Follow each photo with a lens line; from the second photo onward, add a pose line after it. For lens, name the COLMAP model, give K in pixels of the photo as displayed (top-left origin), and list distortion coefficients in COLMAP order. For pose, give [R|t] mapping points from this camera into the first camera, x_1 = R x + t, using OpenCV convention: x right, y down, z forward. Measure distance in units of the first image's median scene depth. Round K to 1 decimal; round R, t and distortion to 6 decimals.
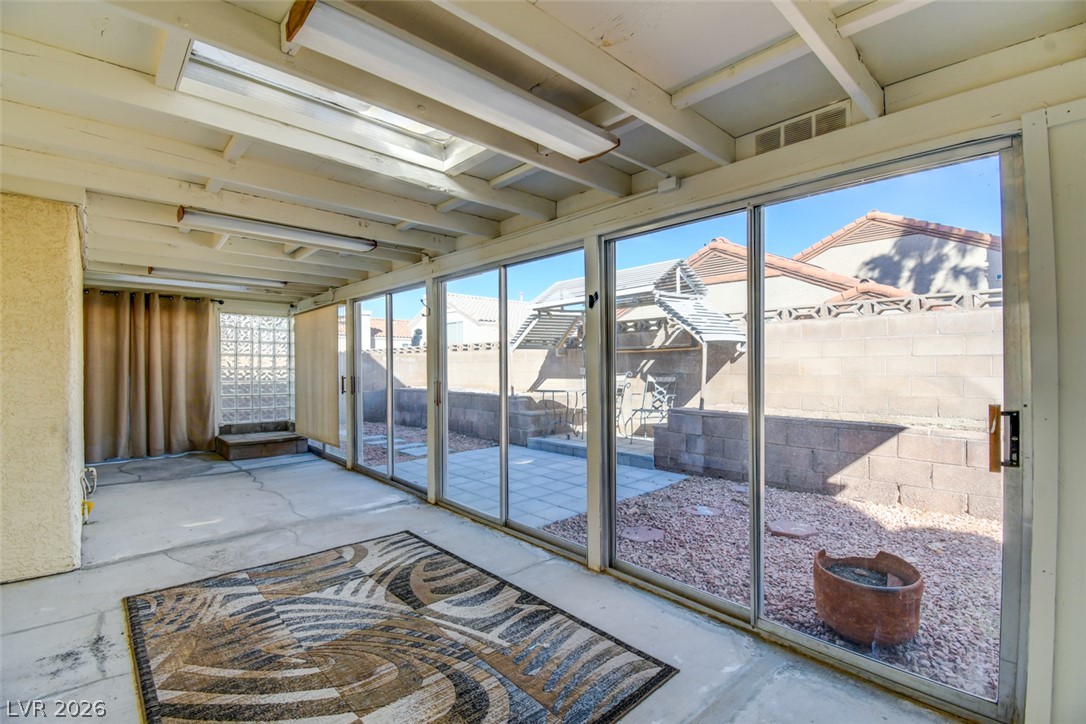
lens RADIAL K [[481.7, 0, 544.9], [0, 481.7, 363.9], [0, 0, 1]] dist [0.009661, -0.017026]
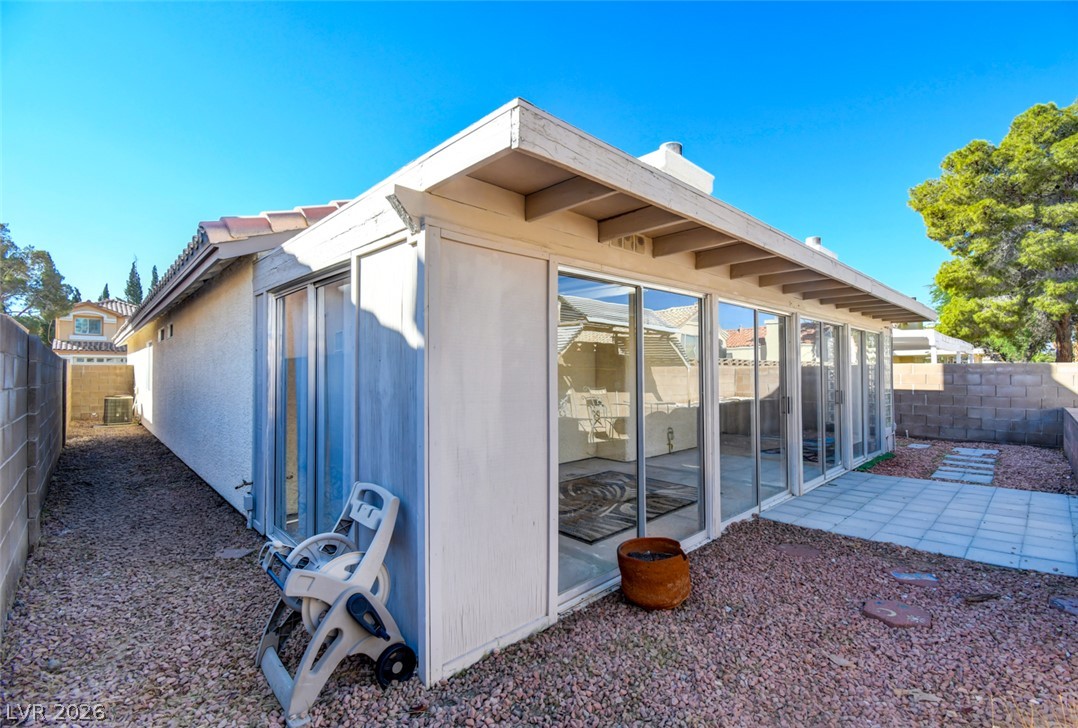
lens RADIAL K [[481.2, 0, 549.4], [0, 481.2, 364.6], [0, 0, 1]] dist [0.005352, -0.016934]
pose [[0.023819, -0.012986, -0.999632, 1.276273], [0.005409, 0.999903, -0.012861, -0.042769], [0.999702, -0.005101, 0.023887, 0.445689]]
